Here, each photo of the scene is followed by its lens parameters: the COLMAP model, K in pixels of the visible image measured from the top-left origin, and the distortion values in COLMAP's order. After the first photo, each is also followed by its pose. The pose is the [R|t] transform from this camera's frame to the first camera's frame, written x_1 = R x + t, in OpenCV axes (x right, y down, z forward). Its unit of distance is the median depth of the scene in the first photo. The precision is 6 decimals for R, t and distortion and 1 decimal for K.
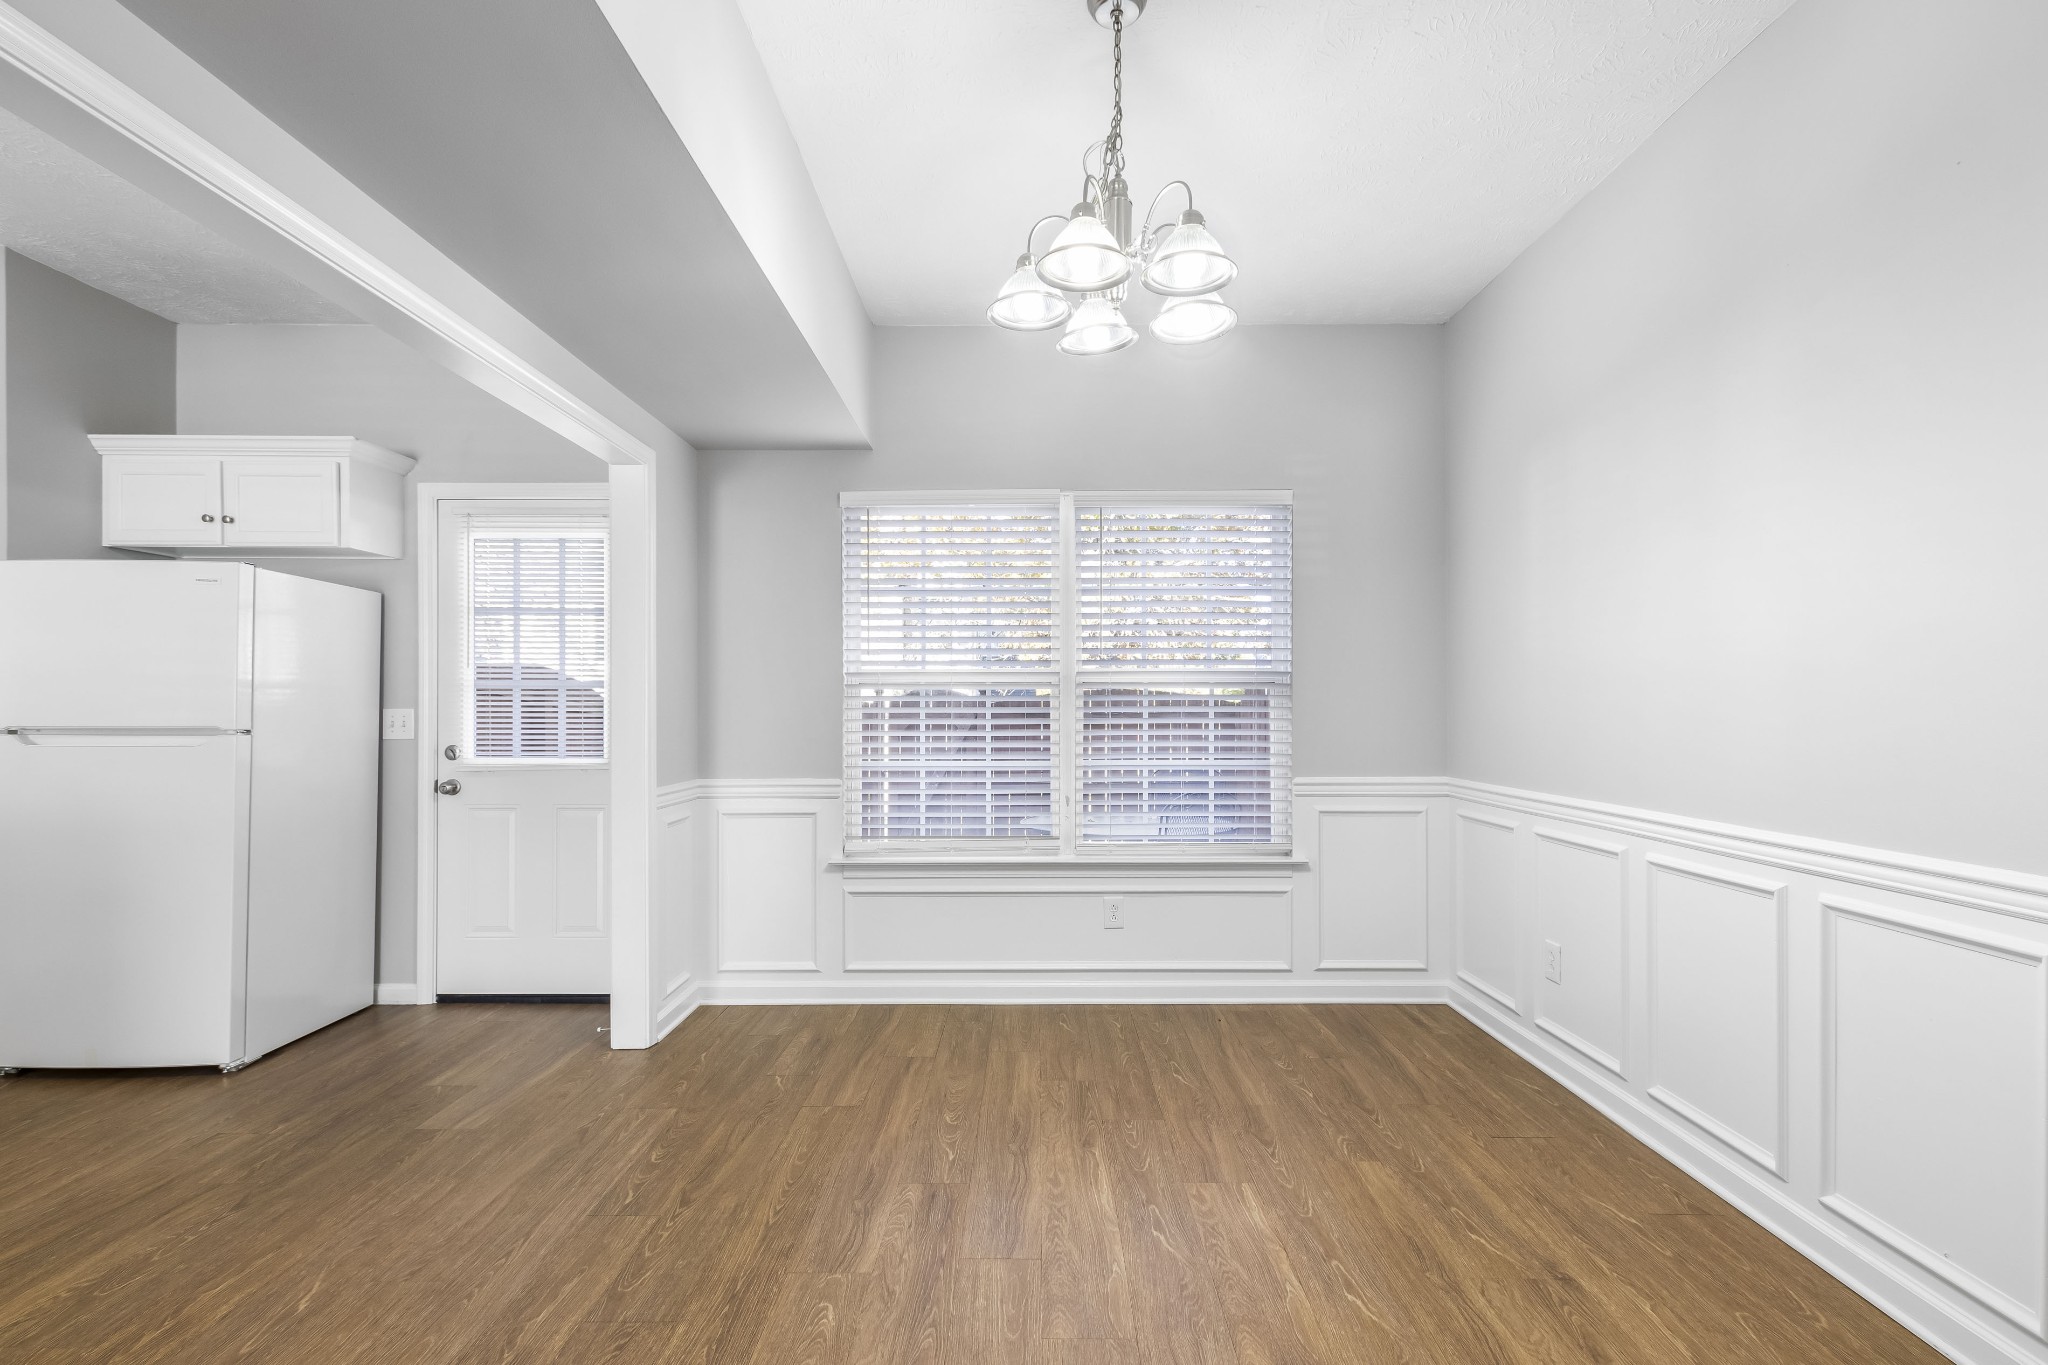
lens RADIAL K [[933.7, 0, 1025.1], [0, 933.7, 686.9], [0, 0, 1]] dist [0.010275, -0.001854]
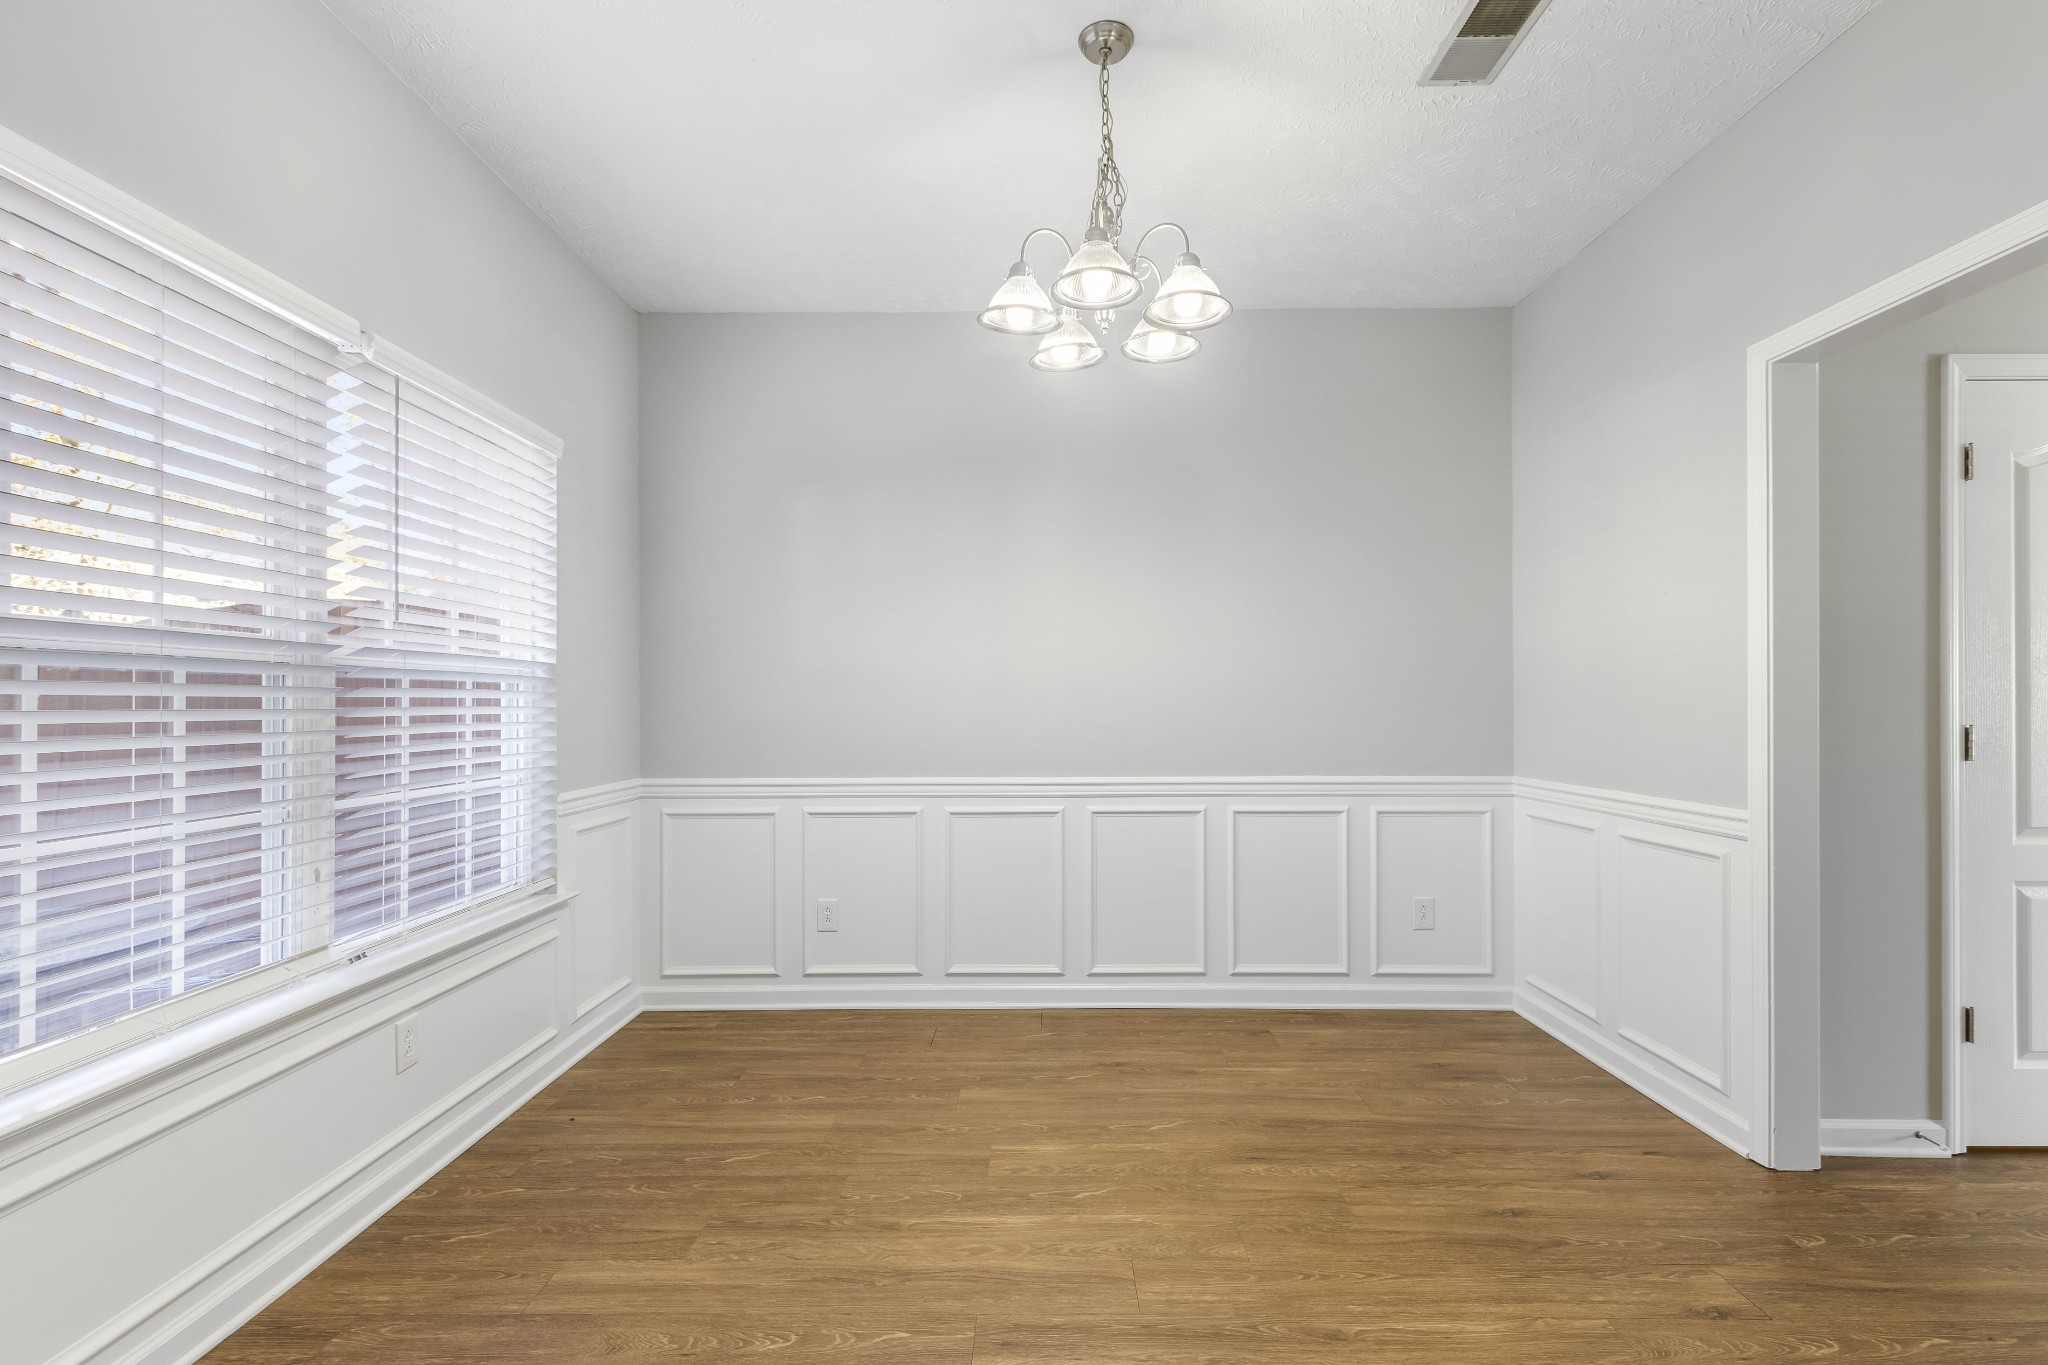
lens RADIAL K [[933.7, 0, 1027.0], [0, 933.7, 699.7], [0, 0, 1]] dist [0.010275, -0.001854]
pose [[0.001518, 0.007379, 0.999972, -0.691192], [-0.017921, 0.999812, -0.007350, 0.017911], [-0.999838, -0.017909, 0.001650, 0.789058]]
